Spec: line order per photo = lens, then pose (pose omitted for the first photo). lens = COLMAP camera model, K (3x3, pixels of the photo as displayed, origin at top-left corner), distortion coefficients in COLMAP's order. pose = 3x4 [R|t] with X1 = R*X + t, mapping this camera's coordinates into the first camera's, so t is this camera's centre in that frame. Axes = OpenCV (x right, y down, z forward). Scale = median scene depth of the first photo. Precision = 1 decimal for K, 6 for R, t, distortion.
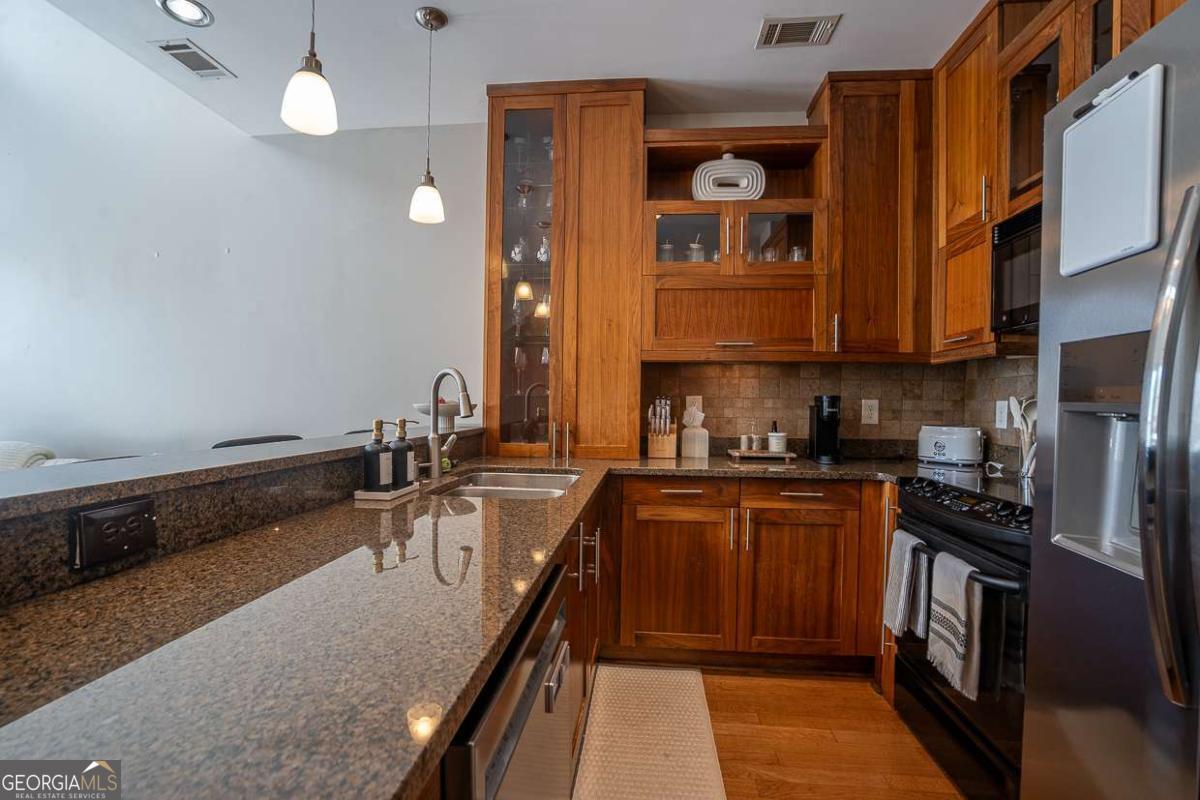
lens RADIAL K [[550.2, 0, 600.0], [0, 550.2, 400.0], [0, 0, 1]] dist [-0.035904, 0.000064]
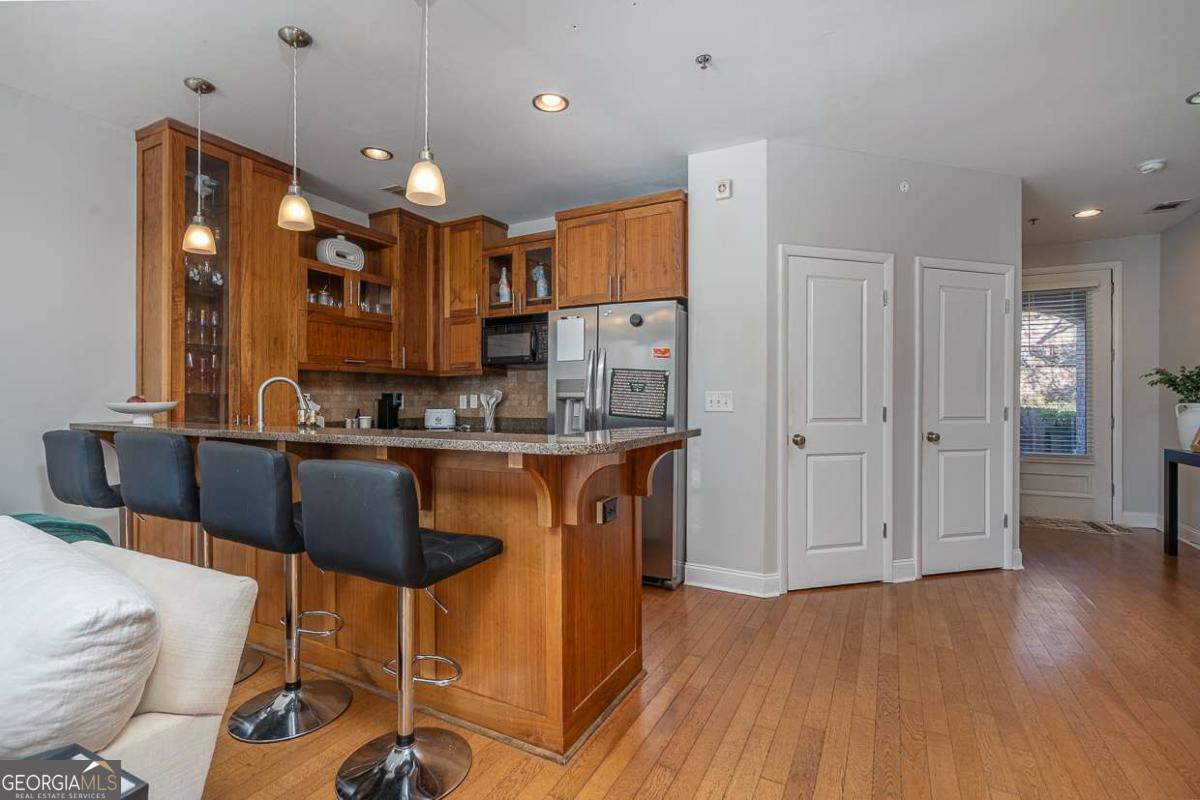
lens RADIAL K [[554.4, 0, 607.7], [0, 554.4, 395.2], [0, 0, 1]] dist [-0.001019, -0.000043]
pose [[0.370509, -0.006483, 0.928806, -0.982188], [0.008929, 0.999954, 0.003418, -0.001424], [-0.928786, 0.007026, 0.370550, -0.282133]]
